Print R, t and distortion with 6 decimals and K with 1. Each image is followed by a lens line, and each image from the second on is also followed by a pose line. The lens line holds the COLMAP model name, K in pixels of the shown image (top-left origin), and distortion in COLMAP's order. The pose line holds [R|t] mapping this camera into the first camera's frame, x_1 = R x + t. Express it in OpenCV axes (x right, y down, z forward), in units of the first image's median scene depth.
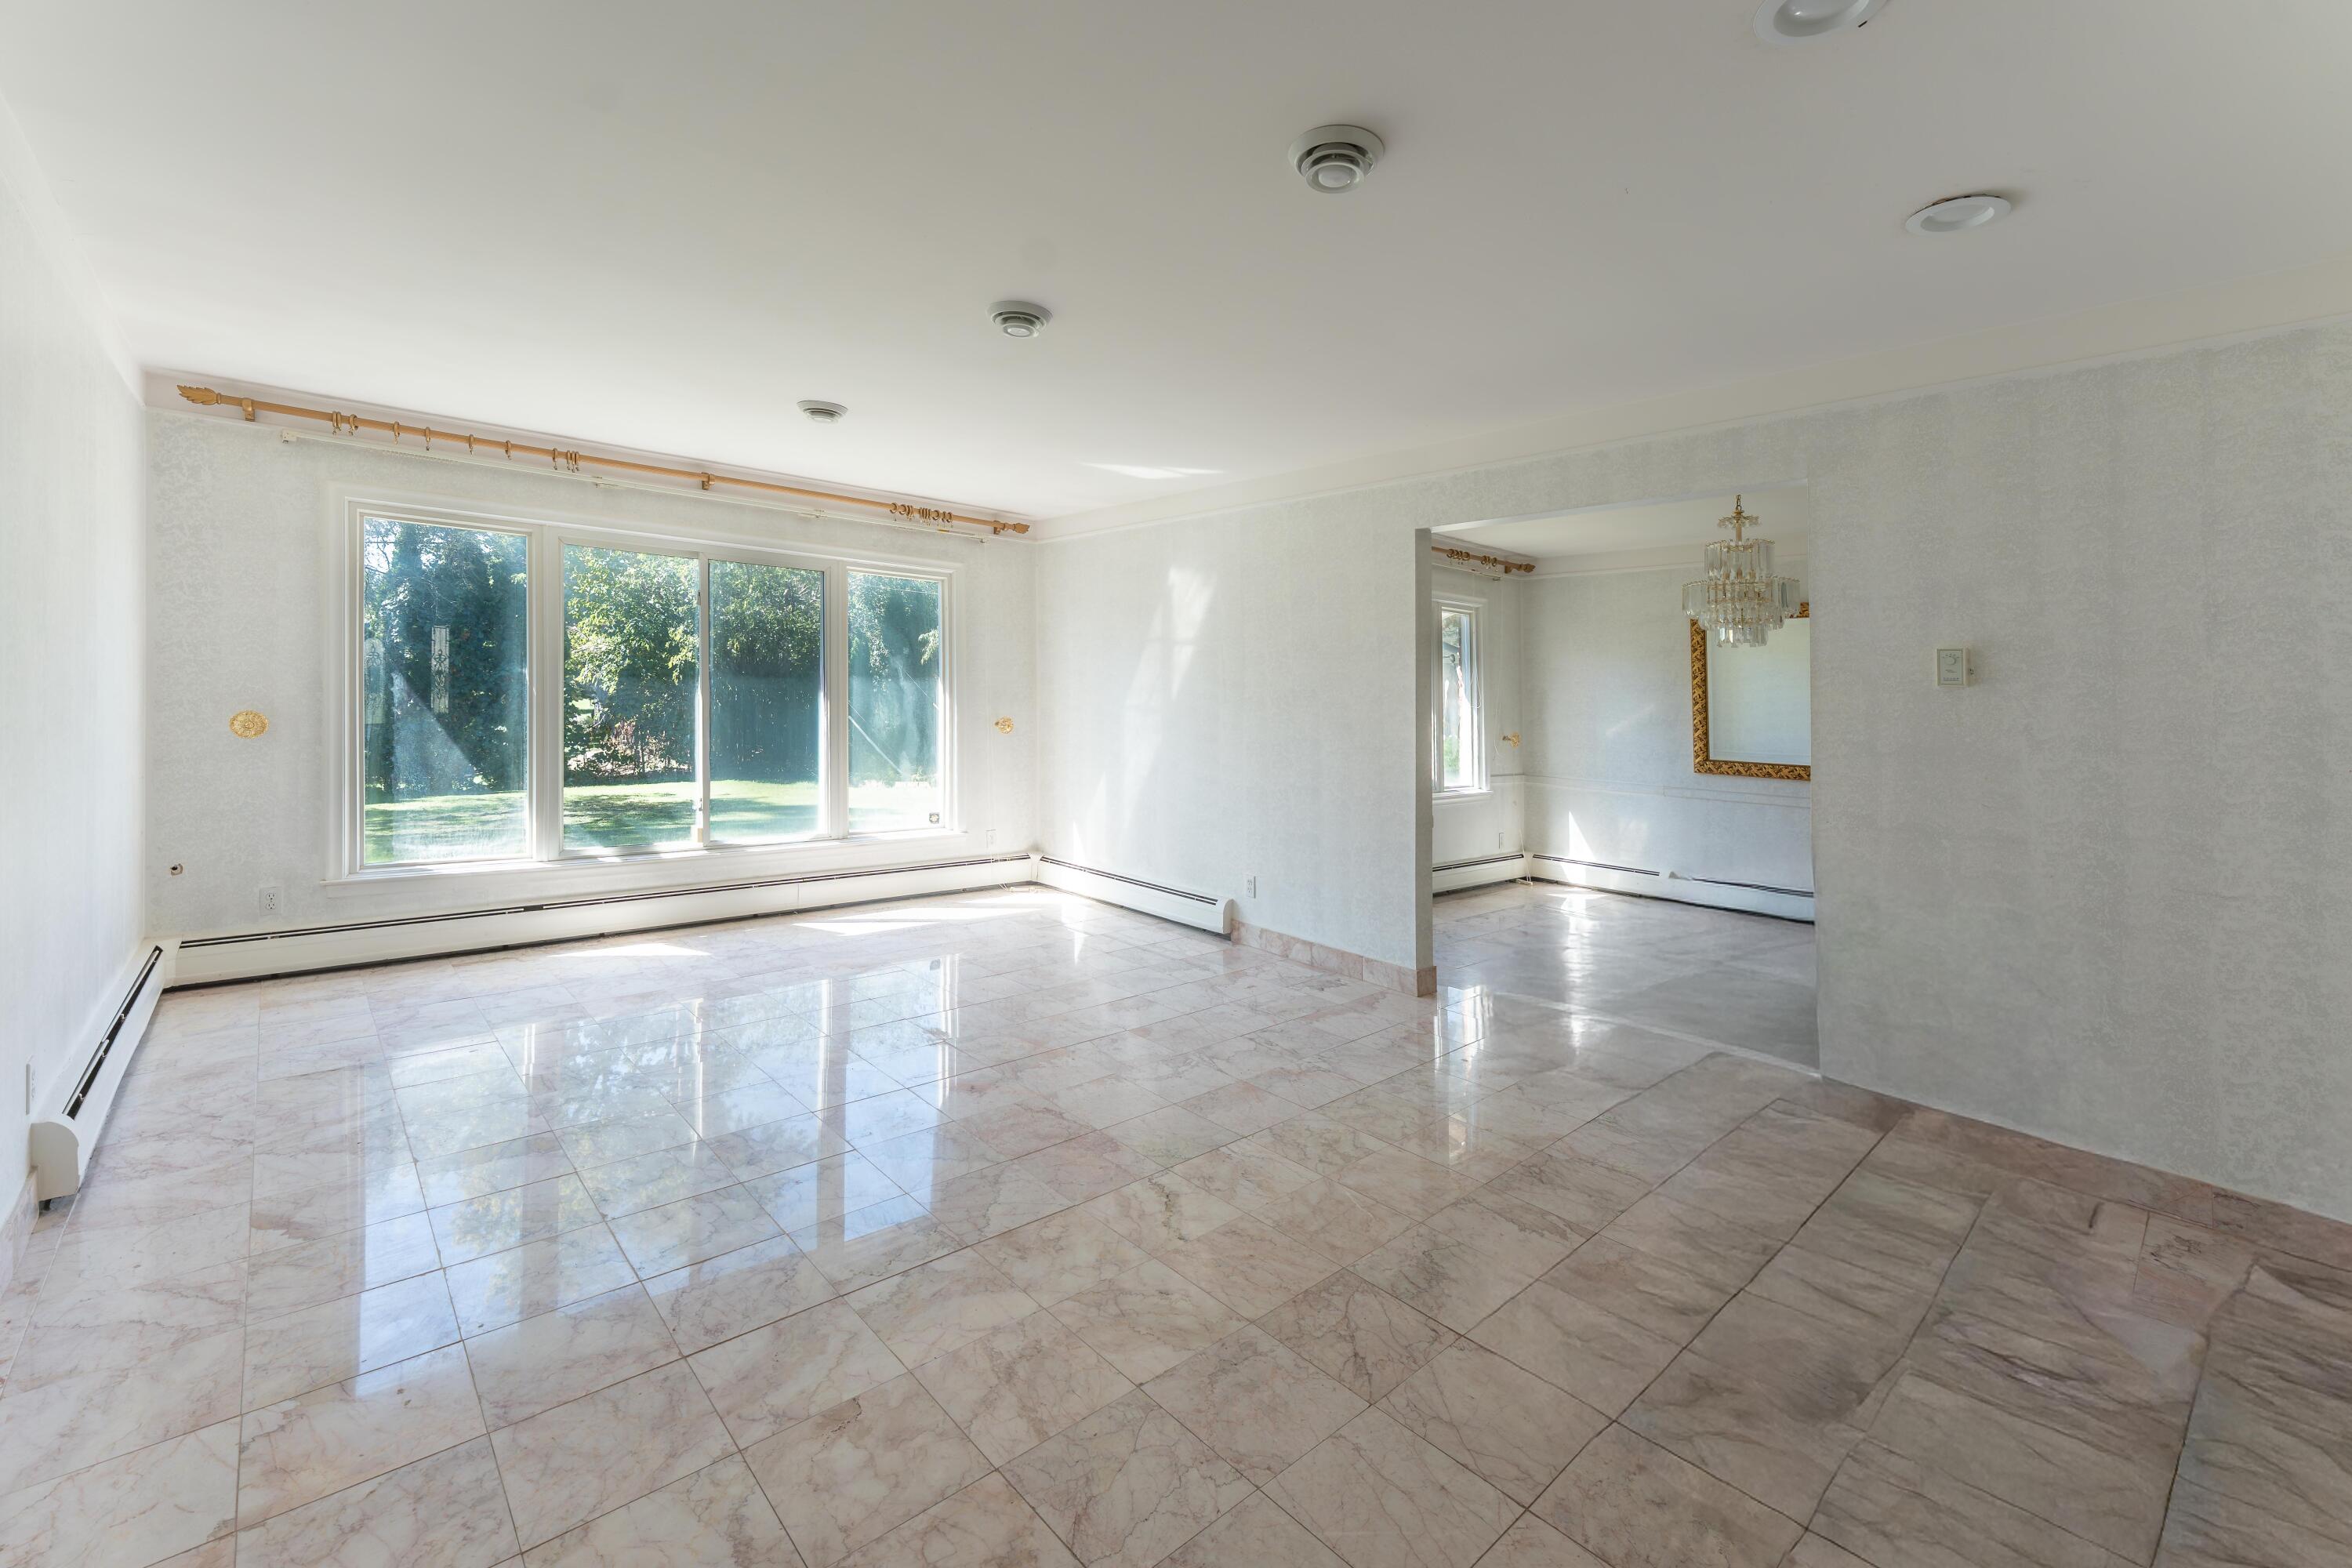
lens RADIAL K [[971.6, 0, 1174.8], [0, 971.6, 718.3], [0, 0, 1]] dist [0.002899, -0.001235]
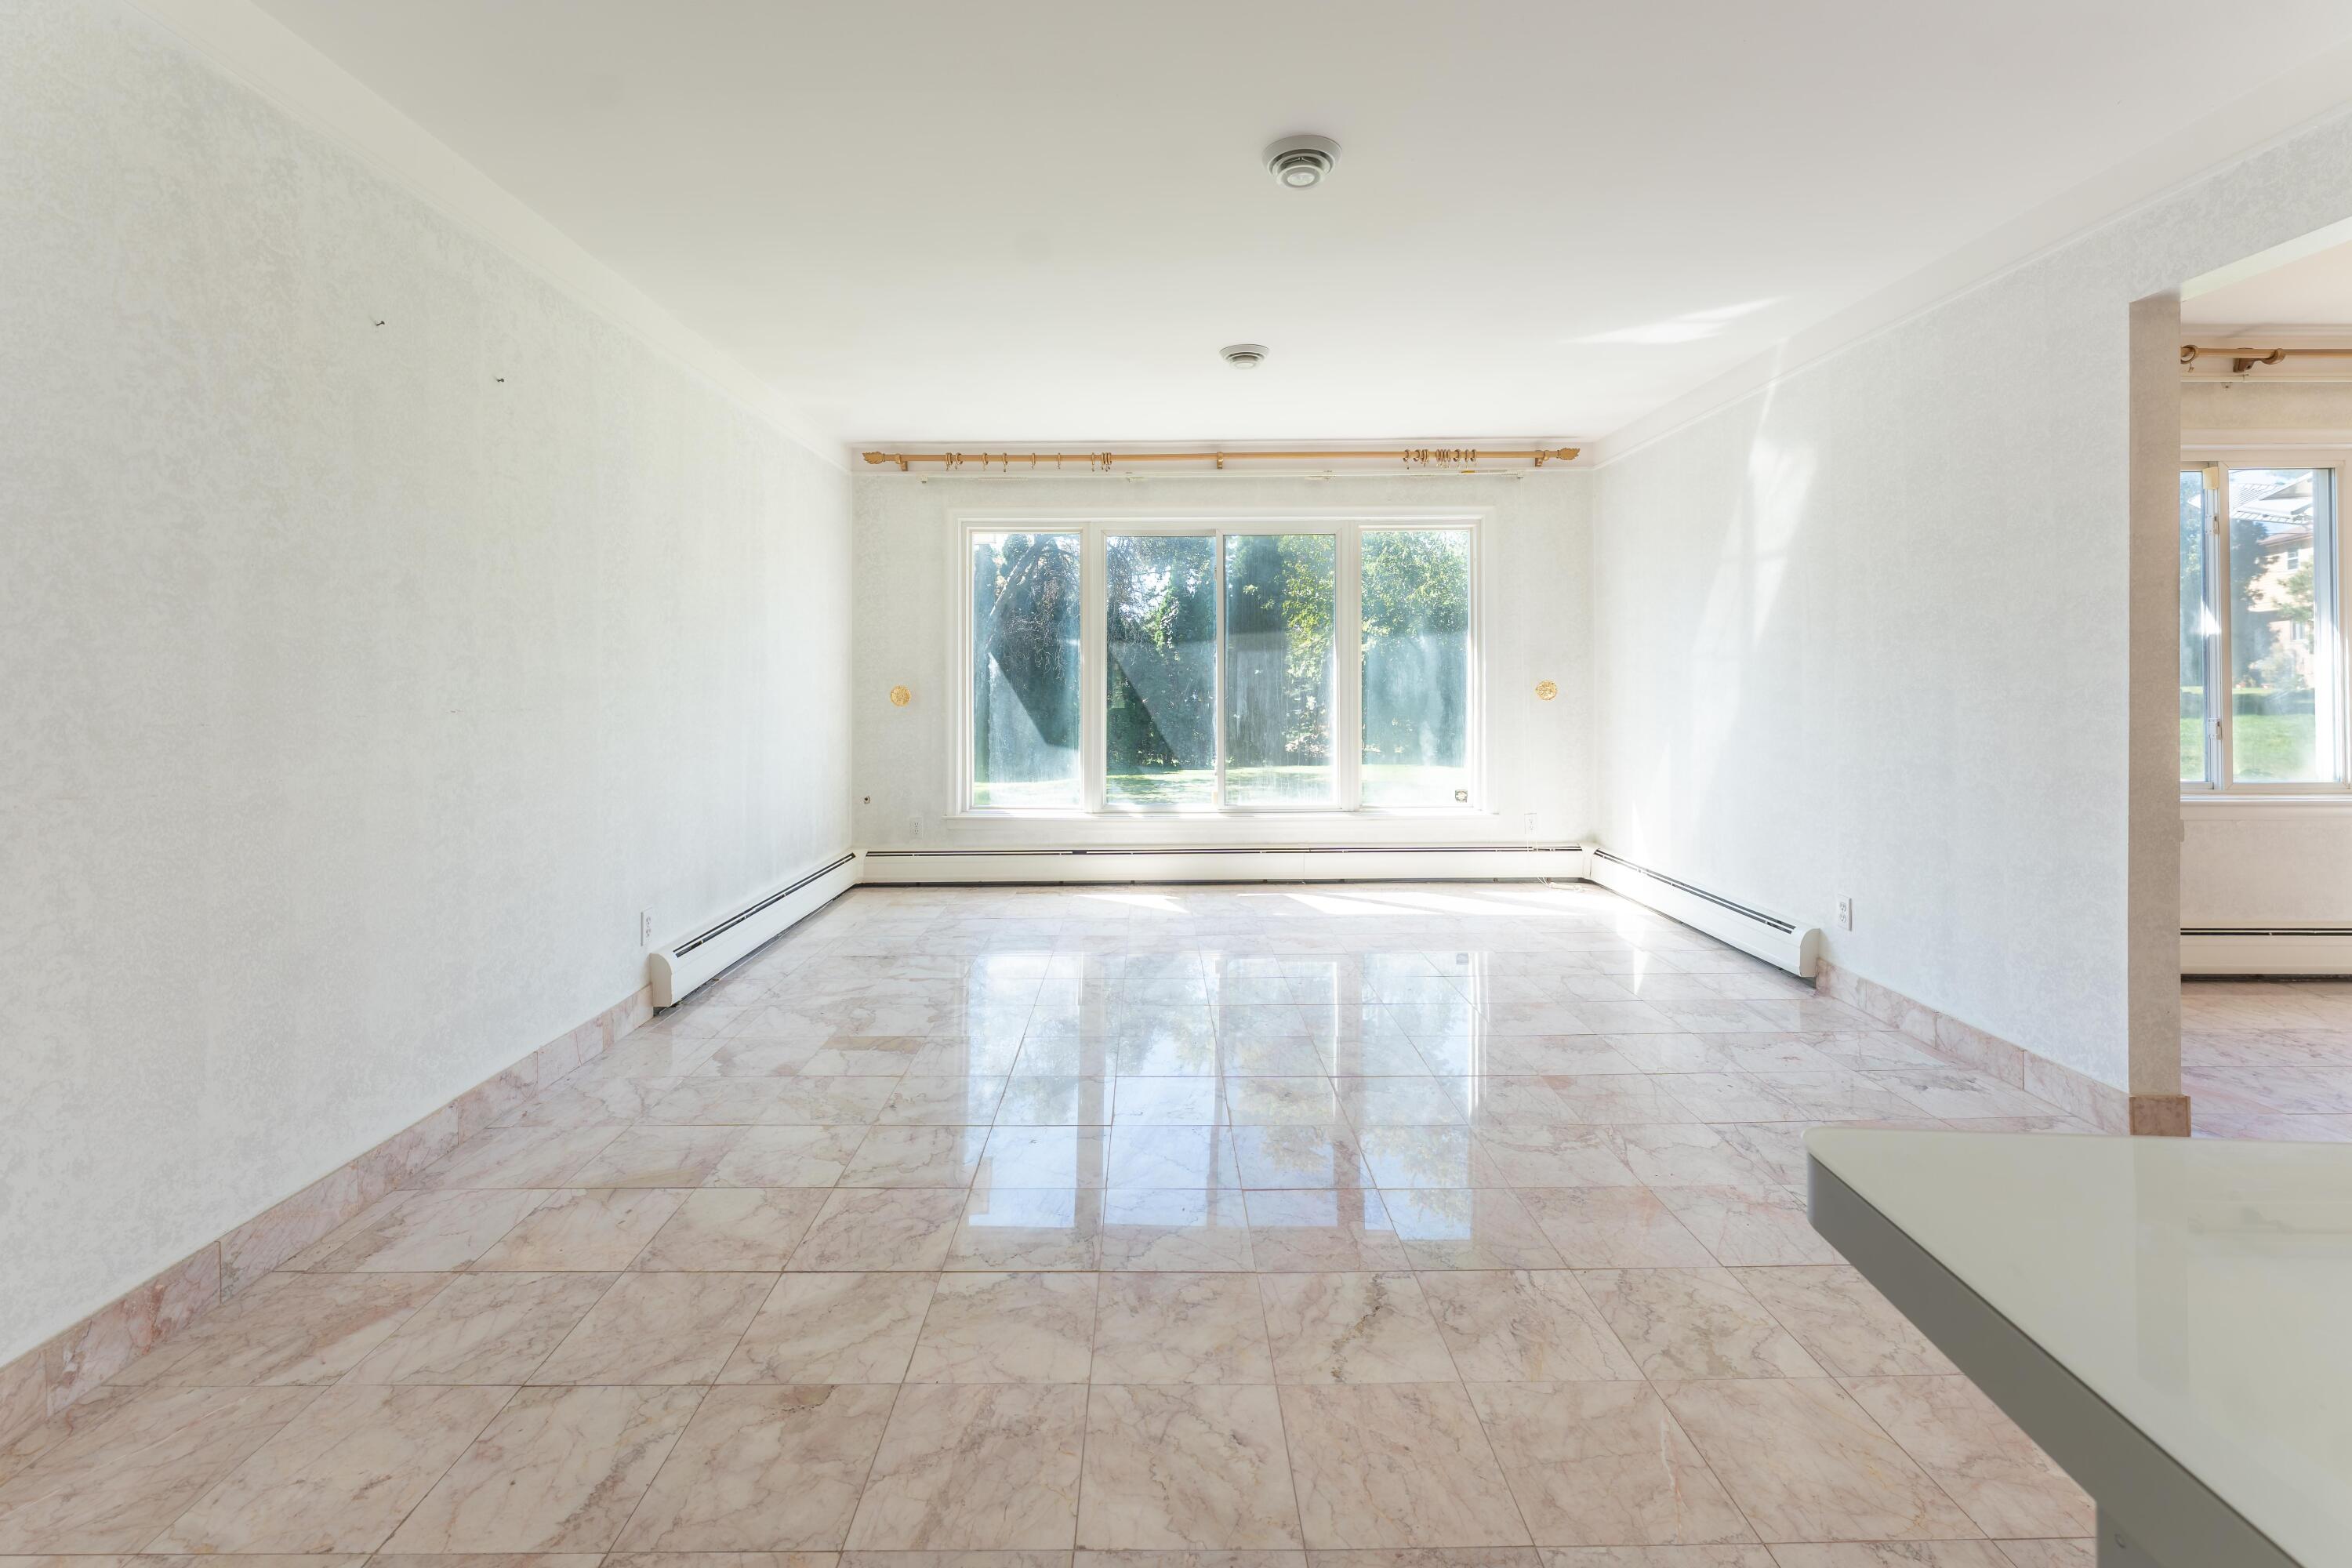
lens RADIAL K [[971.6, 0, 1169.2], [0, 971.6, 720.4], [0, 0, 1]] dist [0.002899, -0.001235]
pose [[0.749900, -0.005176, -0.661531, 0.204643], [0.013557, 0.999880, 0.007545, 0.032975], [0.661412, -0.014627, 0.749880, 0.219630]]
